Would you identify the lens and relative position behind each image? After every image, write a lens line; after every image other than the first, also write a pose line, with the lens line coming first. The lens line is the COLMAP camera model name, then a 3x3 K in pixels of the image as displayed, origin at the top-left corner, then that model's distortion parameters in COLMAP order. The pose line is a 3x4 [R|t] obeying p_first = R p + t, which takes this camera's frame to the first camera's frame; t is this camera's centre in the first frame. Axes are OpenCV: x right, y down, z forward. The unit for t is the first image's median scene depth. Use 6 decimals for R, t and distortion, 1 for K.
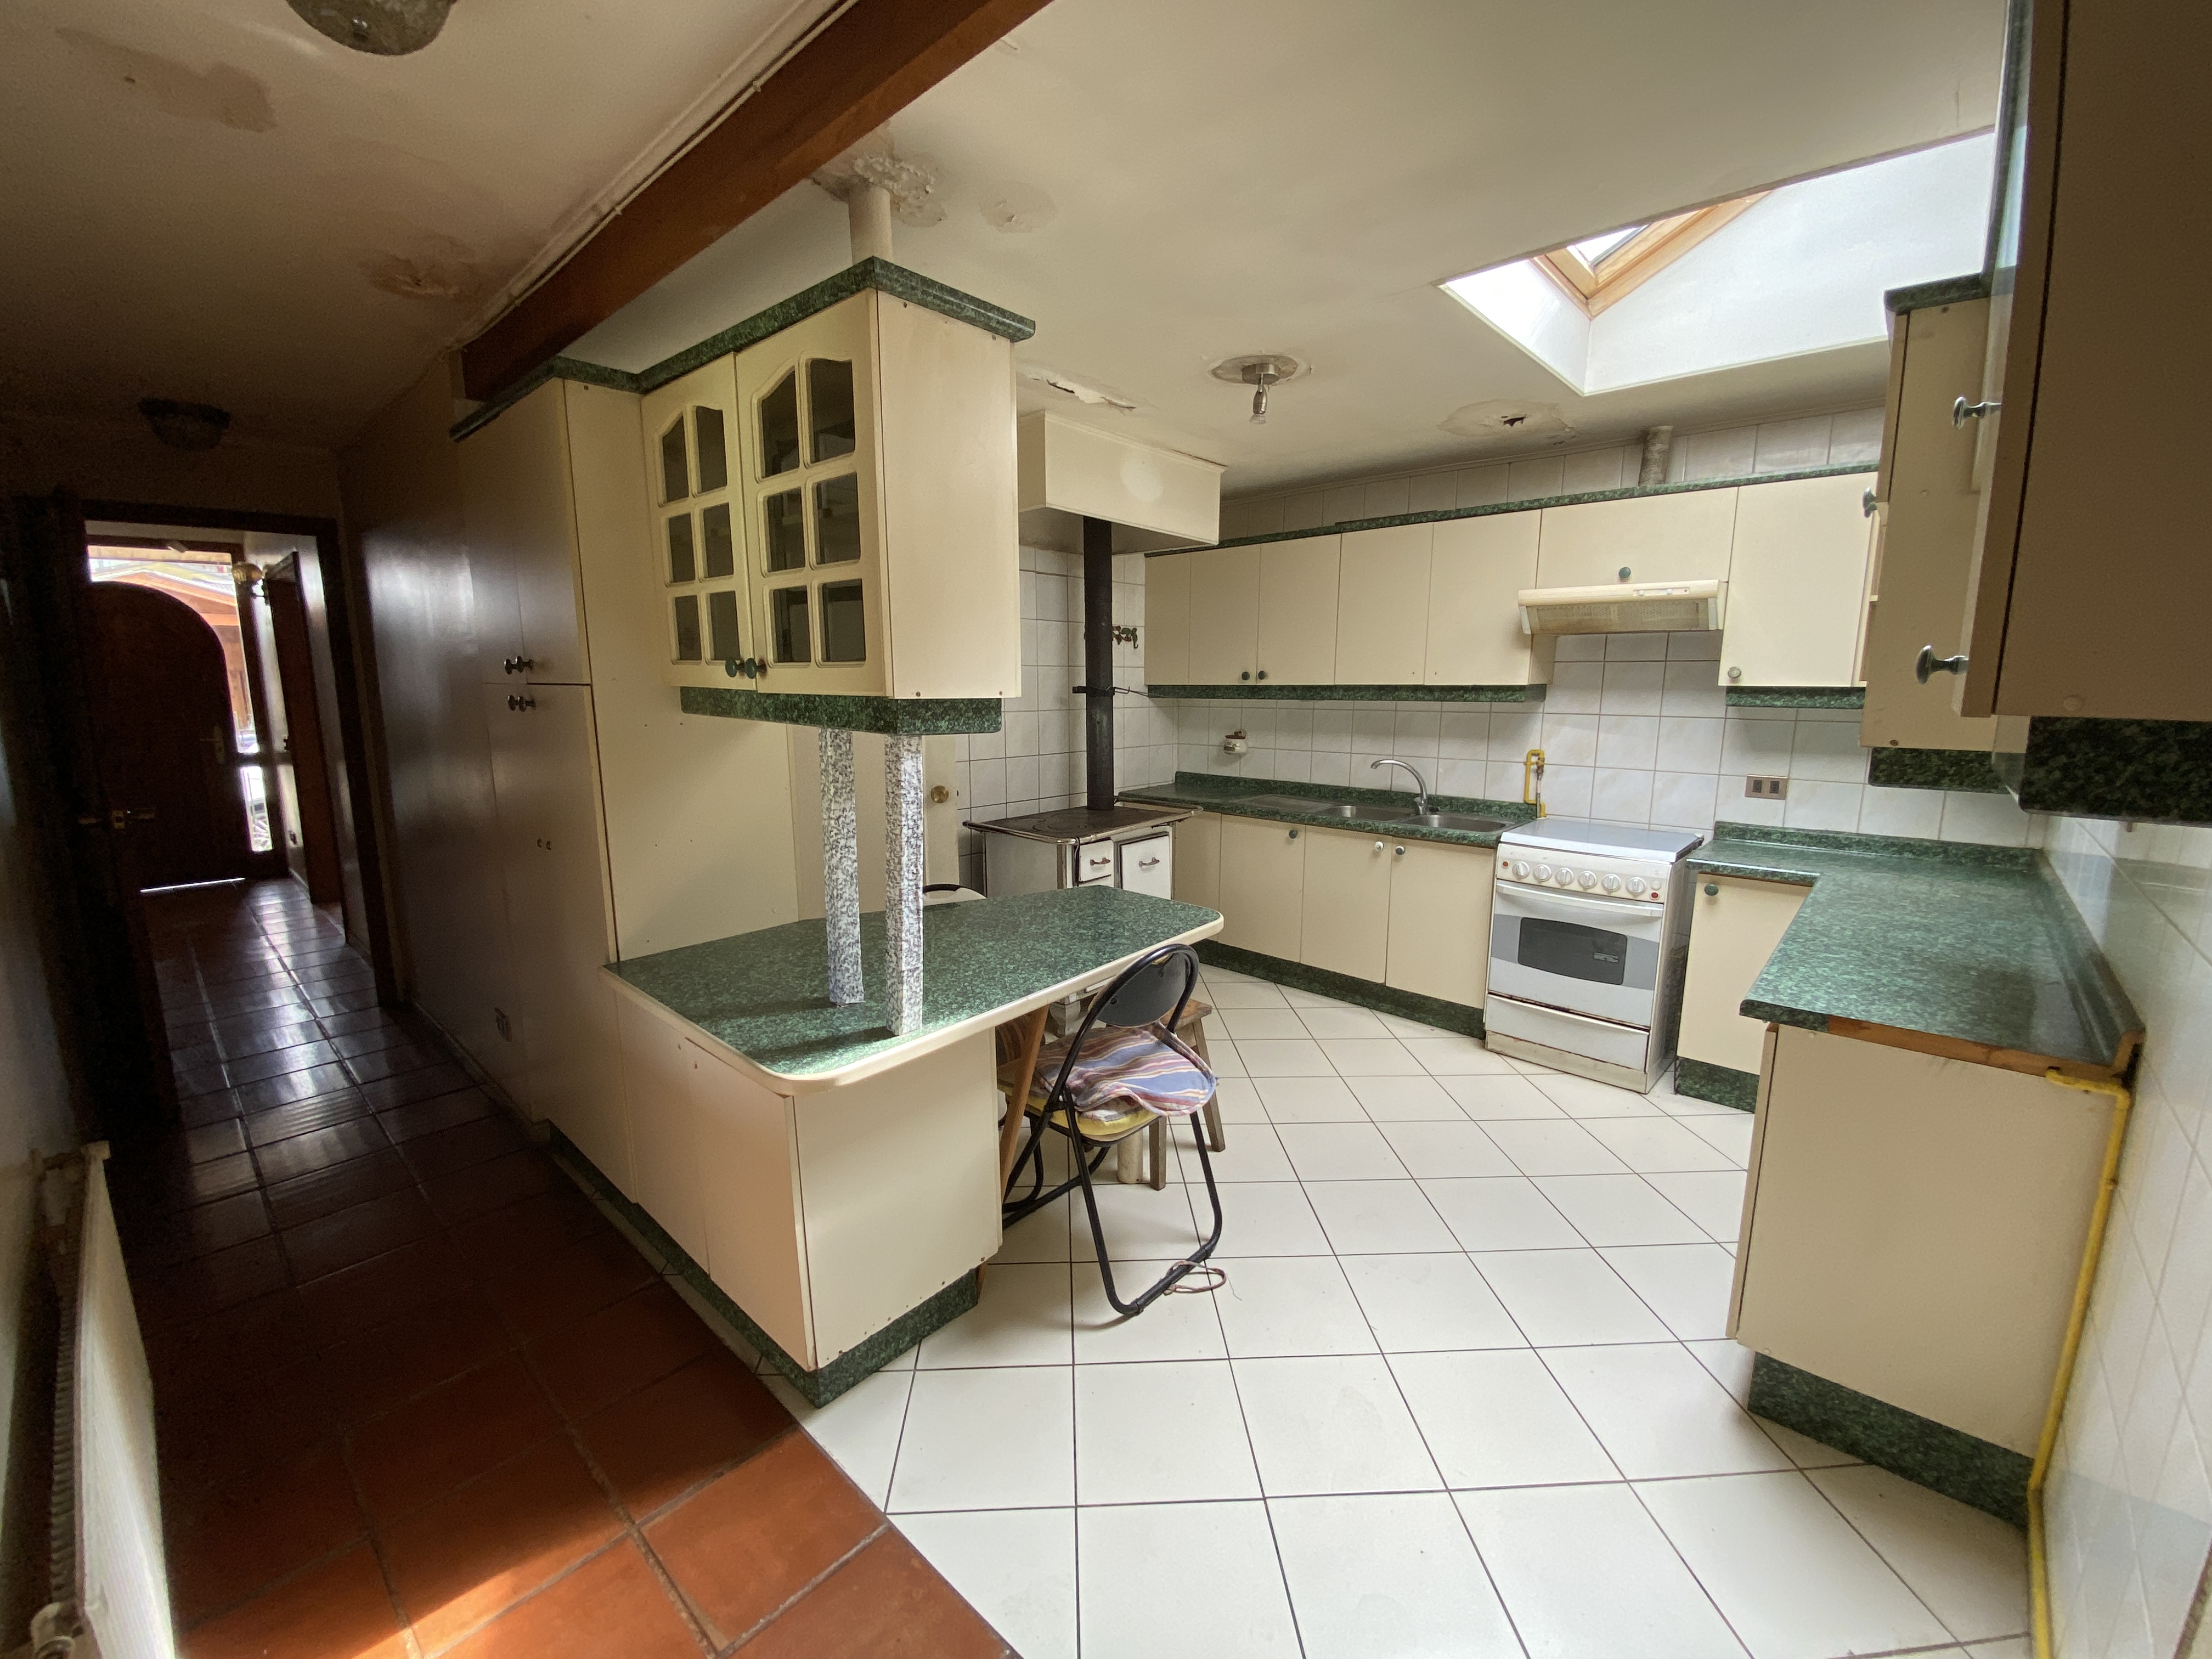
lens RADIAL K [[901.2, 0, 1090.2], [0, 901.2, 827.4], [0, 0, 1]] dist [-0.003656, -0.009448]
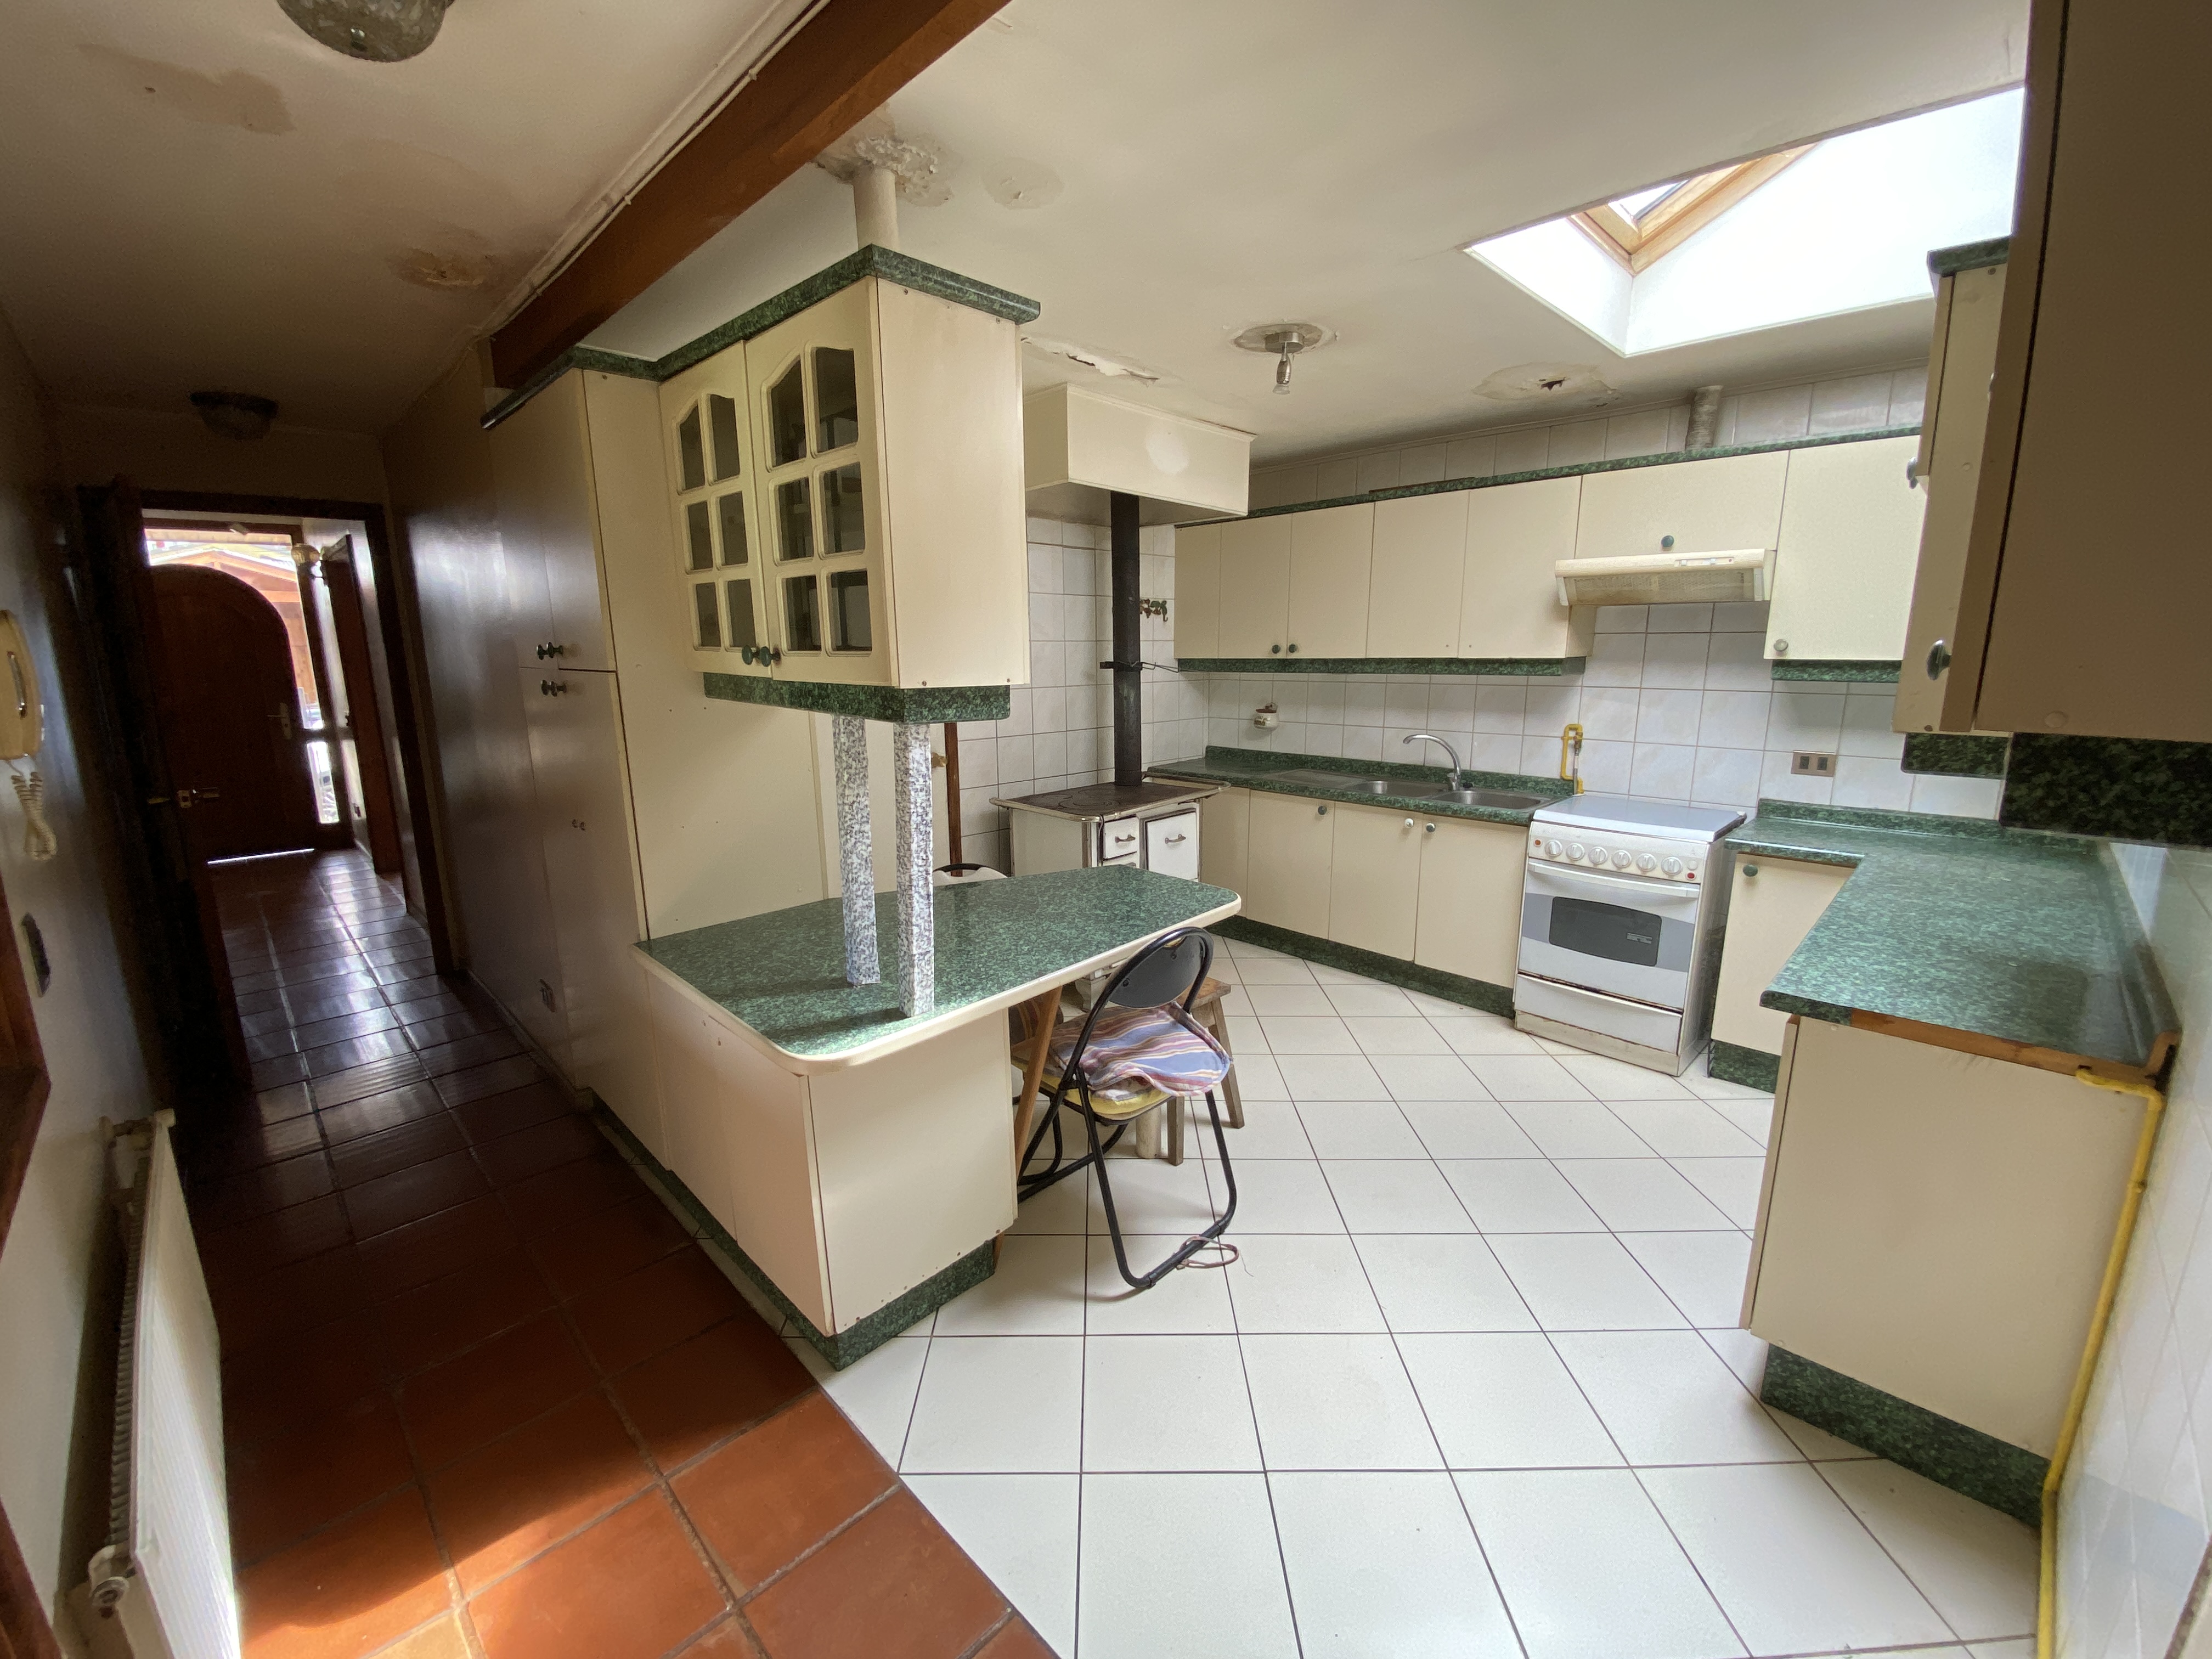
lens RADIAL K [[901.2, 0, 1090.9], [0, 901.2, 827.1], [0, 0, 1]] dist [-0.003656, -0.009448]
pose [[0.998897, 0.001116, -0.046952, 0.033581], [0.000559, 0.999364, 0.035645, -0.017503], [0.046962, -0.035632, 0.998261, -0.003440]]
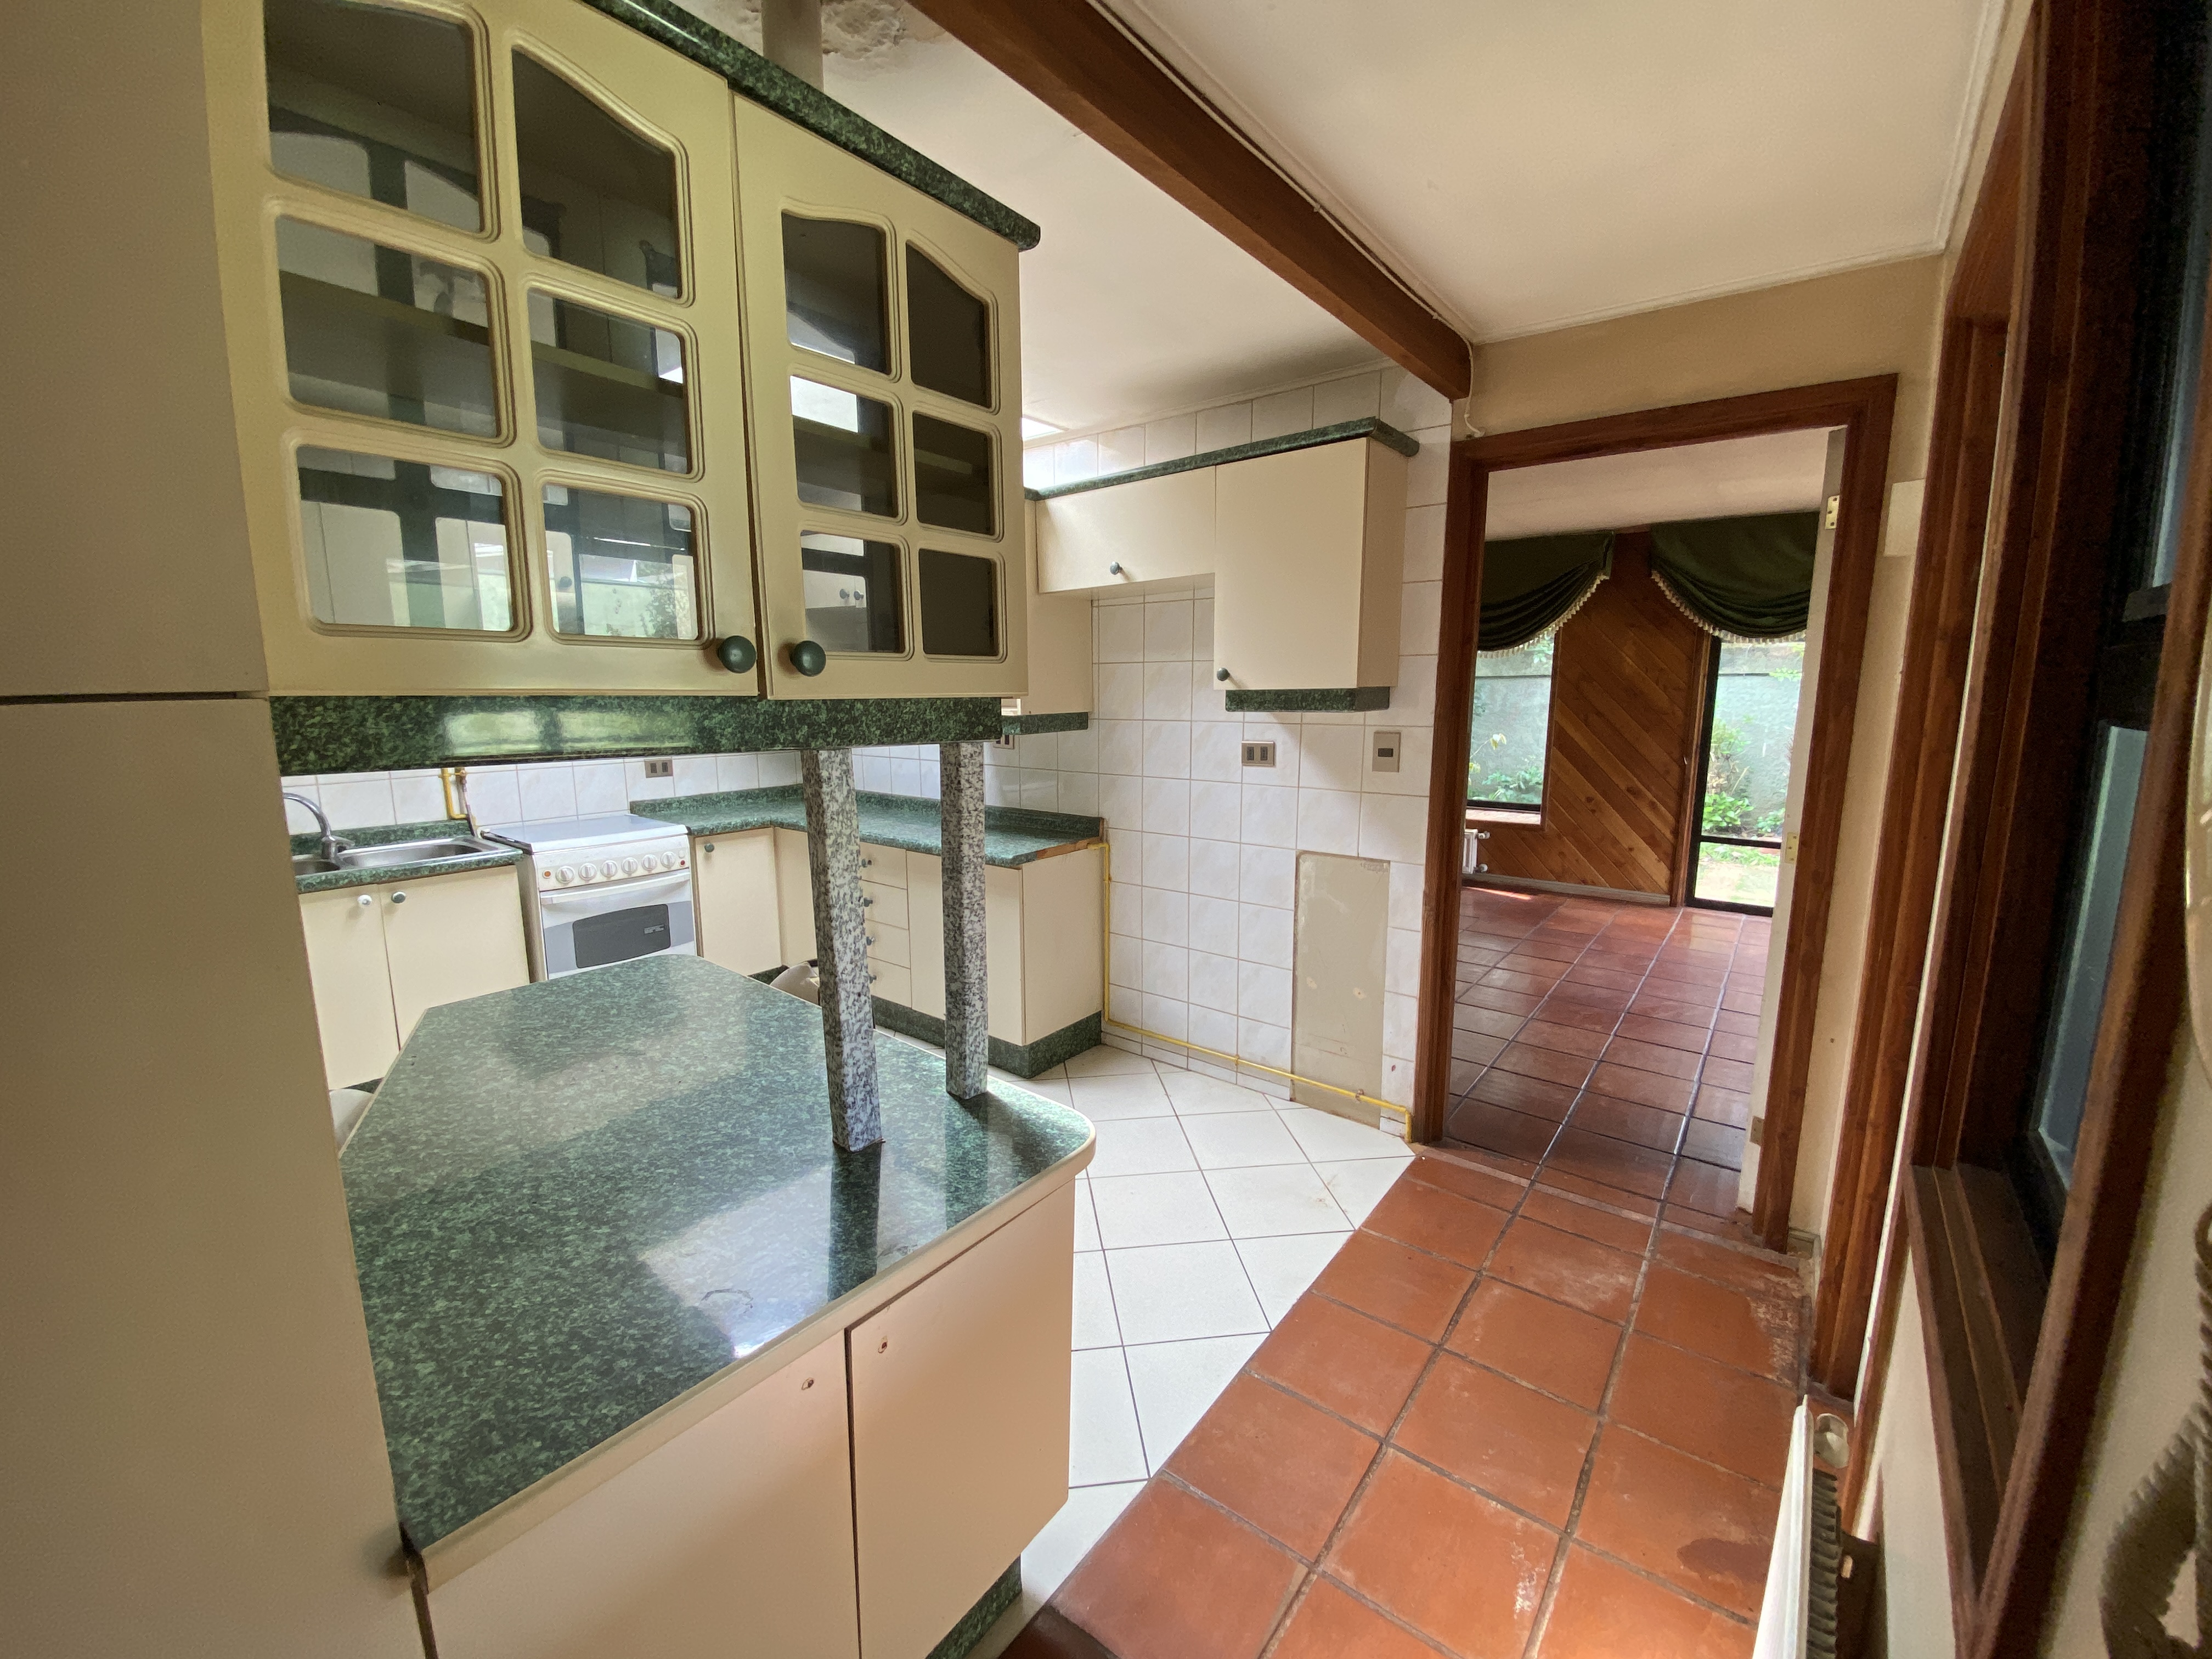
lens RADIAL K [[901.2, 0, 1096.8], [0, 901.2, 828.2], [0, 0, 1]] dist [-0.003656, -0.009448]
pose [[-0.094043, -0.156965, 0.983117, -0.870872], [0.165169, 0.971348, 0.170885, -0.120403], [-0.981771, 0.178451, -0.065422, 0.763598]]
